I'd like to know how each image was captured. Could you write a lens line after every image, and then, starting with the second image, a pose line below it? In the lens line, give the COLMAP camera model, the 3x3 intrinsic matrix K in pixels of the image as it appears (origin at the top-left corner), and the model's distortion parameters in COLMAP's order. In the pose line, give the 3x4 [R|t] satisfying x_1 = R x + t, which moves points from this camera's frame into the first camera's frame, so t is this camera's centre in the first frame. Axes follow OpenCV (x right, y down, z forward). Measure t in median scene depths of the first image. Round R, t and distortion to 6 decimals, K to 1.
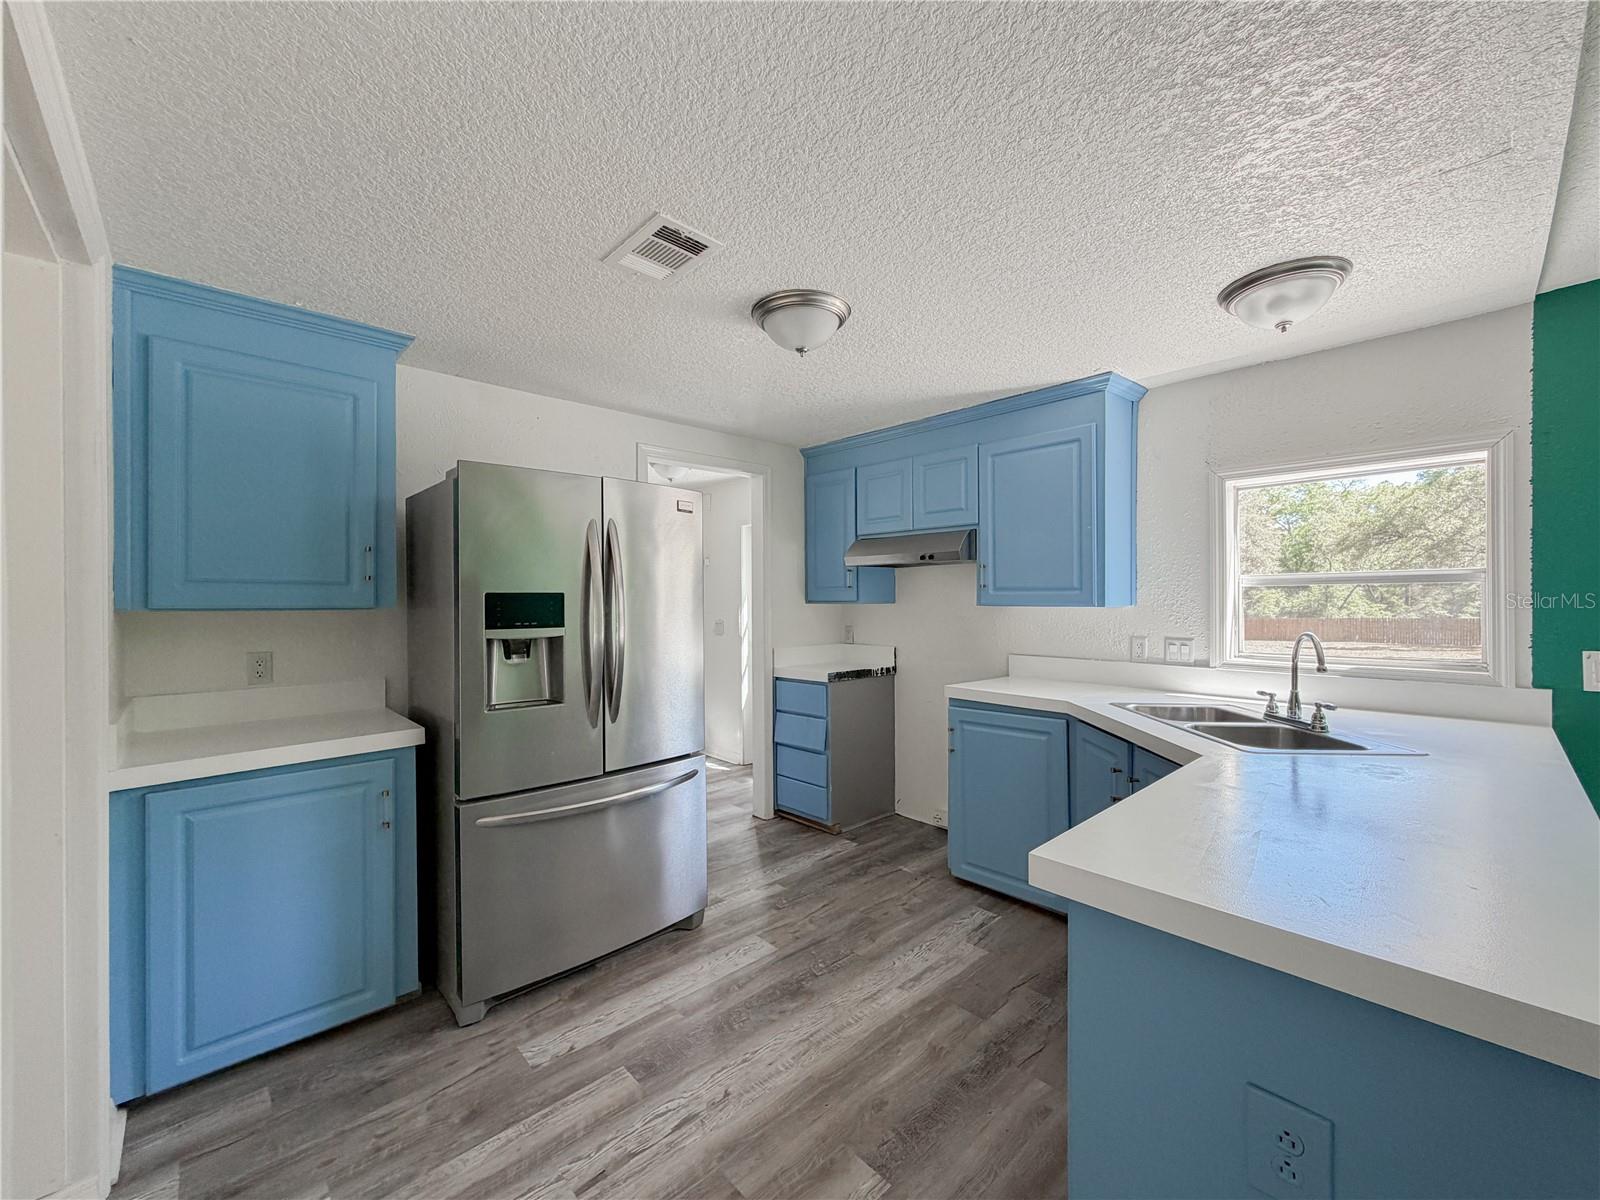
lens RADIAL K [[638.3, 0, 783.7], [0, 638.3, 602.5], [0, 0, 1]] dist [0.000813, -0.000158]
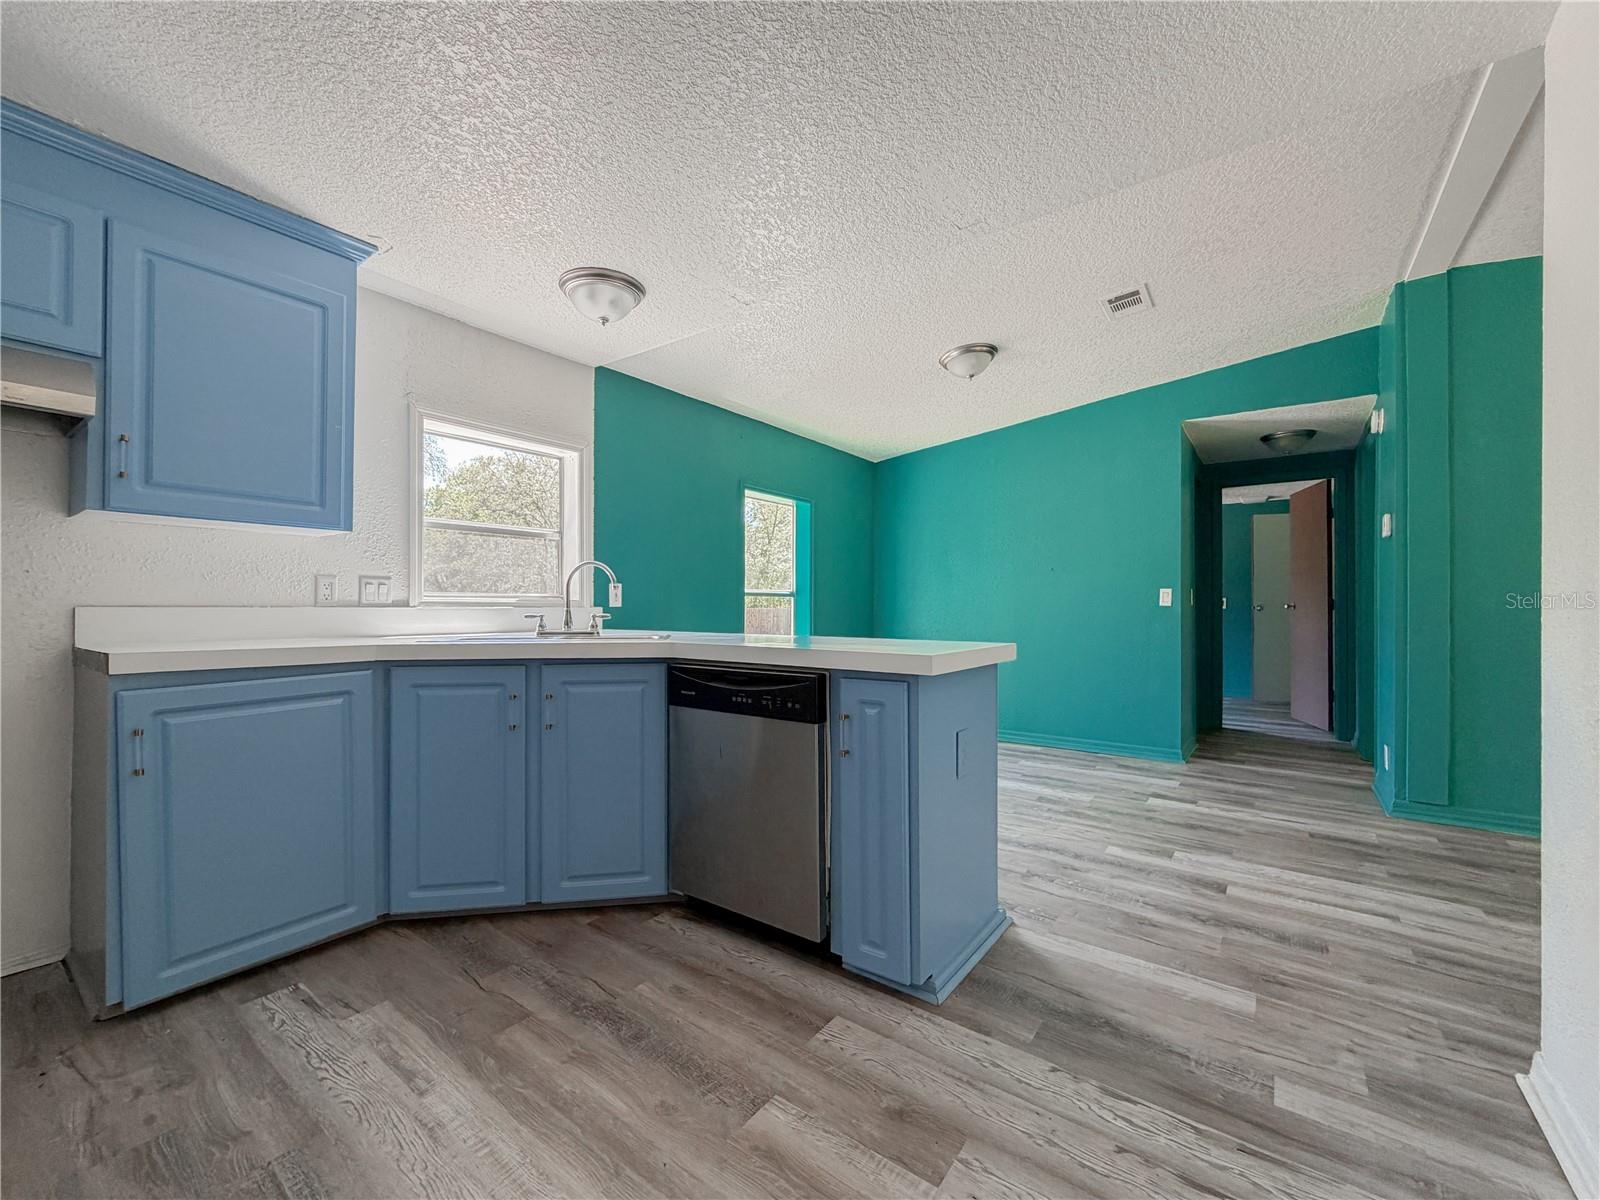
lens RADIAL K [[652.2, 0, 811.1], [0, 652.2, 602.5], [0, 0, 1]] dist [0.000640, 0.000004]
pose [[-0.206661, 0.011057, 0.978350, -0.530808], [0.001370, 0.999938, -0.011012, 0.134016], [-0.978412, -0.000936, -0.206663, 0.772249]]
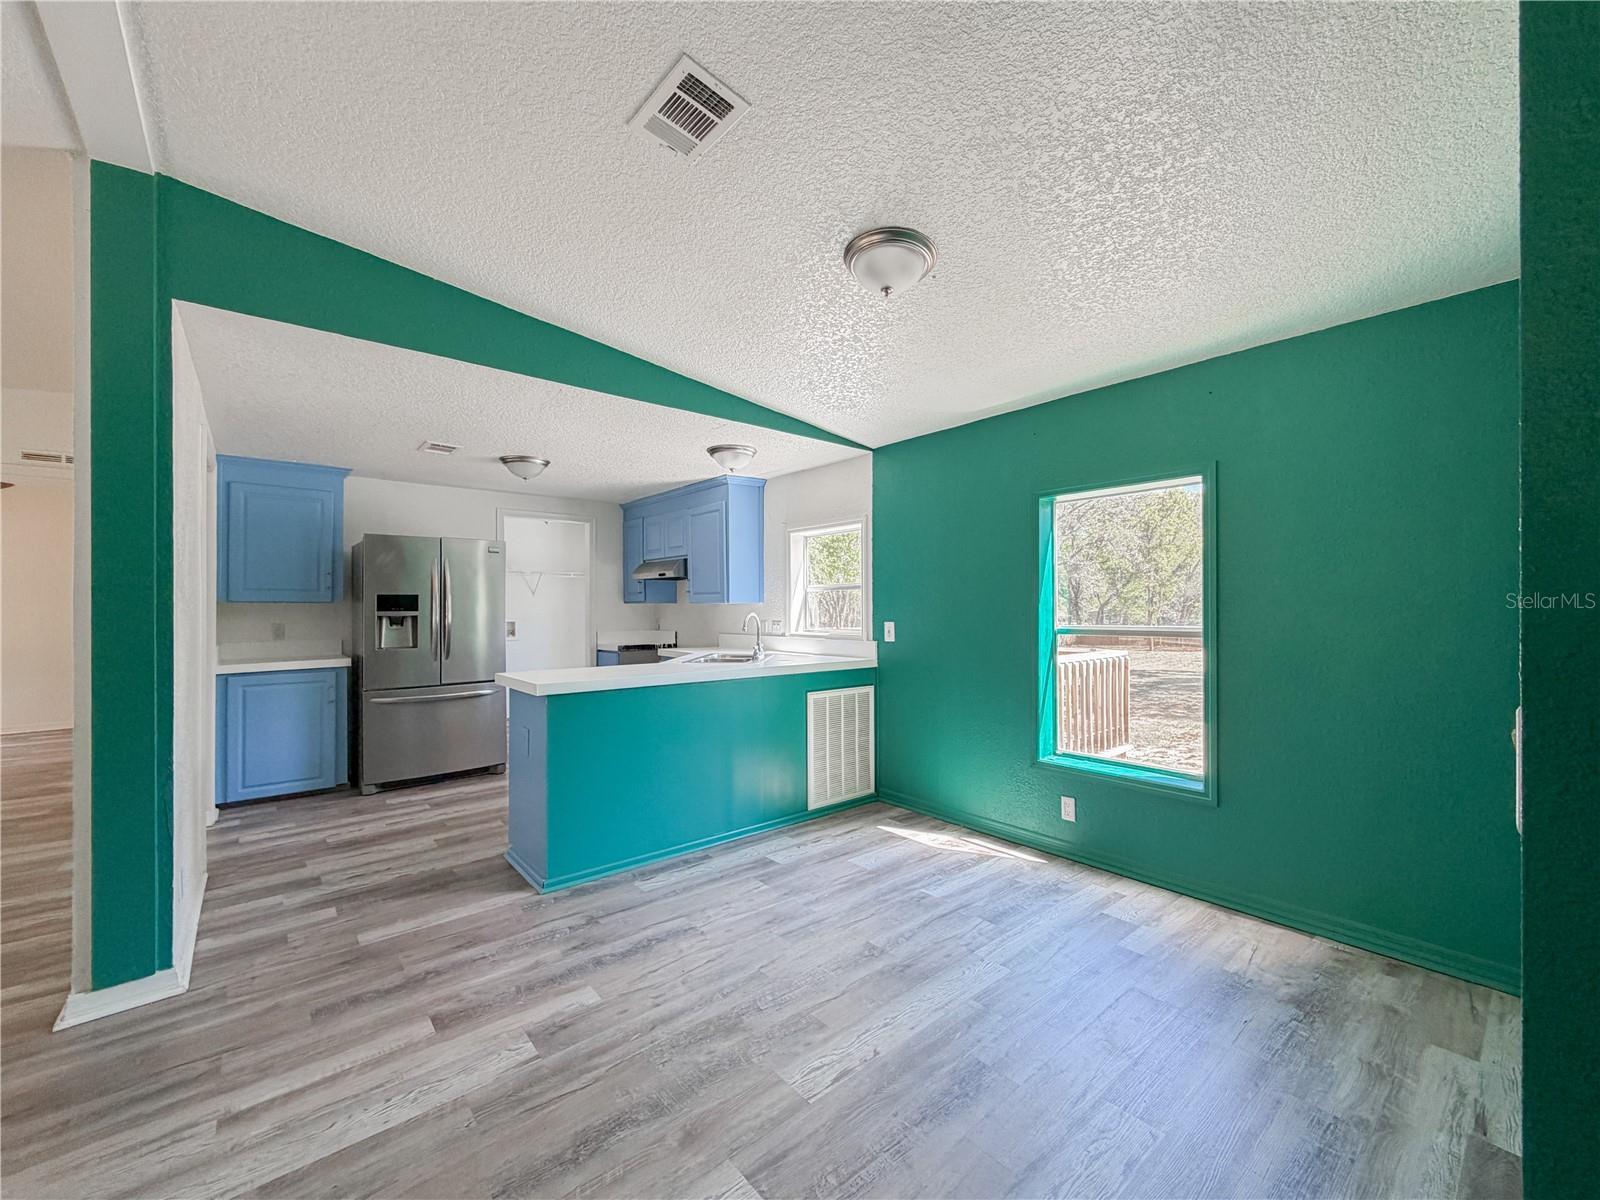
lens RADIAL K [[637.7, 0, 776.5], [0, 637.7, 603.0], [0, 0, 1]] dist [-0.000100, 0.000008]
pose [[0.998586, 0.002040, -0.053127, 0.932982], [-0.002688, 0.999923, -0.012118, 0.035227], [0.053098, 0.012244, 0.998514, -1.010871]]
